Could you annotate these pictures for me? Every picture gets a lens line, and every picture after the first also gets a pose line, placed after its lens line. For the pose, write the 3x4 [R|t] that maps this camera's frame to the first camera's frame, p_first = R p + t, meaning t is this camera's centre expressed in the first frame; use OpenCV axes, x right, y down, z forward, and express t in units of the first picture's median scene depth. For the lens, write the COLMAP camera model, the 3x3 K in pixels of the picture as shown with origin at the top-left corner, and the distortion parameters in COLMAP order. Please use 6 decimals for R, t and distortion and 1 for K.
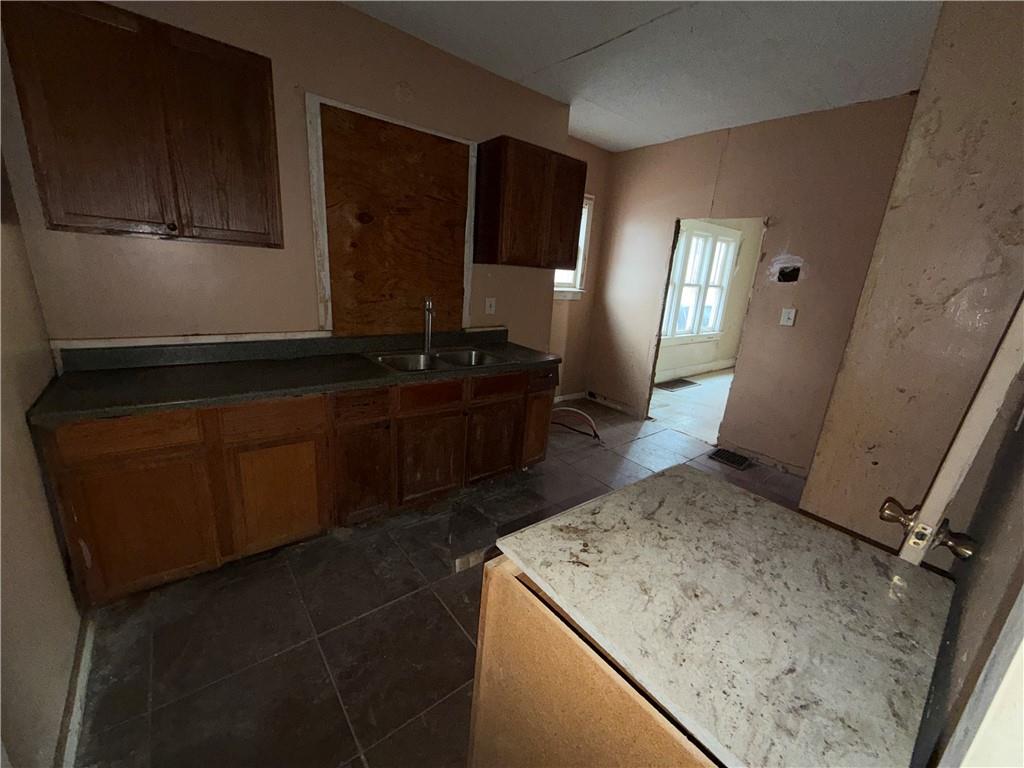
lens RADIAL K [[408.1, 0, 510.3], [0, 408.1, 386.7], [0, 0, 1]] dist [-0.001464, 0.000302]
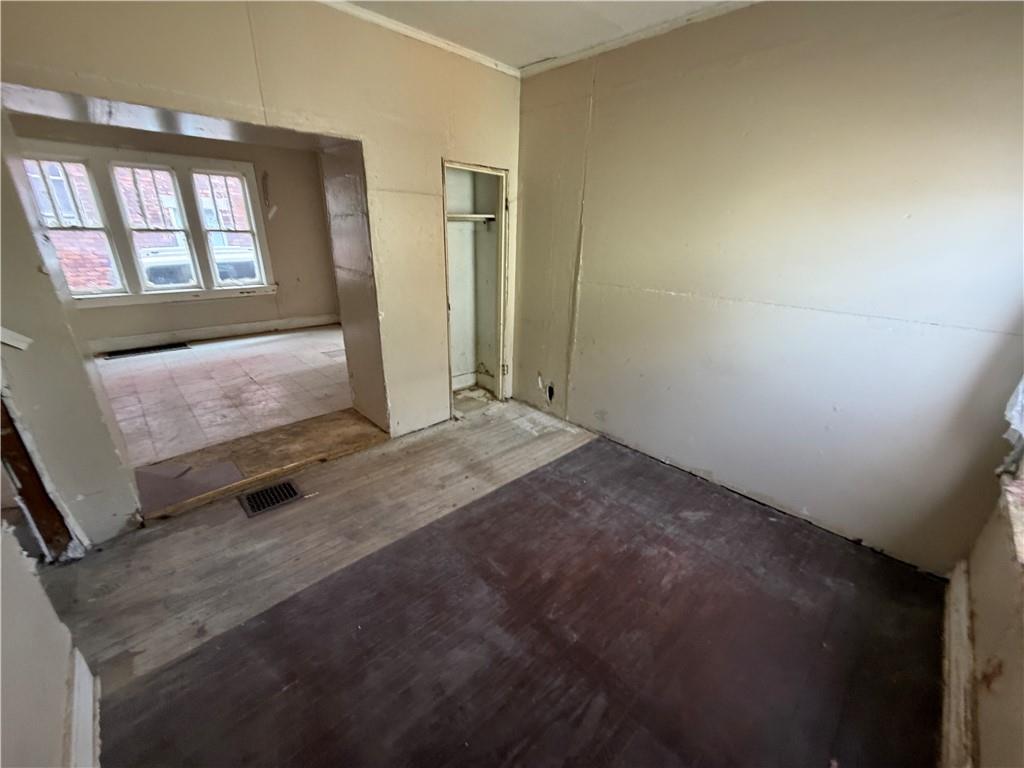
lens RADIAL K [[408.1, 0, 511.7], [0, 408.1, 393.3], [0, 0, 1]] dist [-0.001464, 0.000302]
pose [[0.995932, -0.063395, 0.064035, 1.015017], [0.056042, 0.992269, 0.110732, 0.029647], [-0.070560, -0.106693, 0.991785, 0.072195]]
